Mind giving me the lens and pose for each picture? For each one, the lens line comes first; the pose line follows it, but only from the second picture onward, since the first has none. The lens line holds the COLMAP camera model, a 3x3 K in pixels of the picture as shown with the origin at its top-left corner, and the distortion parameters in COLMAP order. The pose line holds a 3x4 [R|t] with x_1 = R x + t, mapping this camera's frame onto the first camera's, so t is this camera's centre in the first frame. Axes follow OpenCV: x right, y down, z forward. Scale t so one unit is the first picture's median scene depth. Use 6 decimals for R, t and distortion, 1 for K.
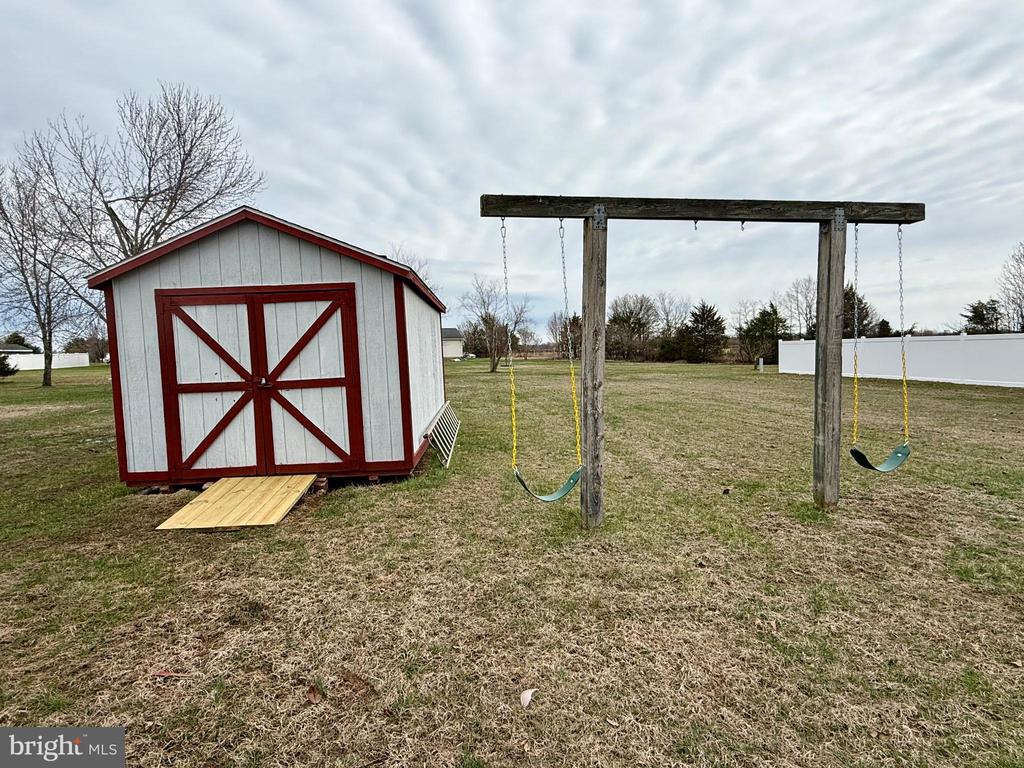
lens RADIAL K [[539.6, 0, 512.0], [0, 539.6, 384.0], [0, 0, 1]] dist [0.000741, 0.000743]
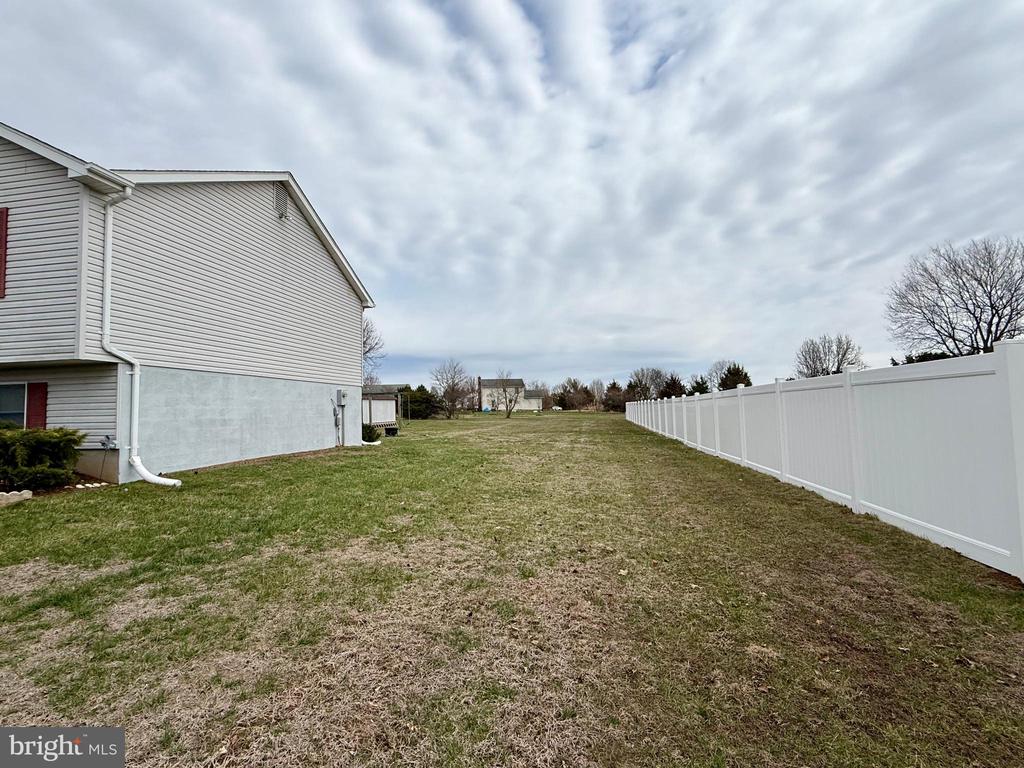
lens RADIAL K [[473.7, 0, 512.0], [0, 473.7, 384.0], [0, 0, 1]] dist [0.000799, -0.000184]
pose [[0.955243, -0.006437, -0.295752, 3.404366], [-0.023971, 0.994792, -0.099072, 0.163017], [0.294849, 0.101727, 0.950113, -4.101845]]
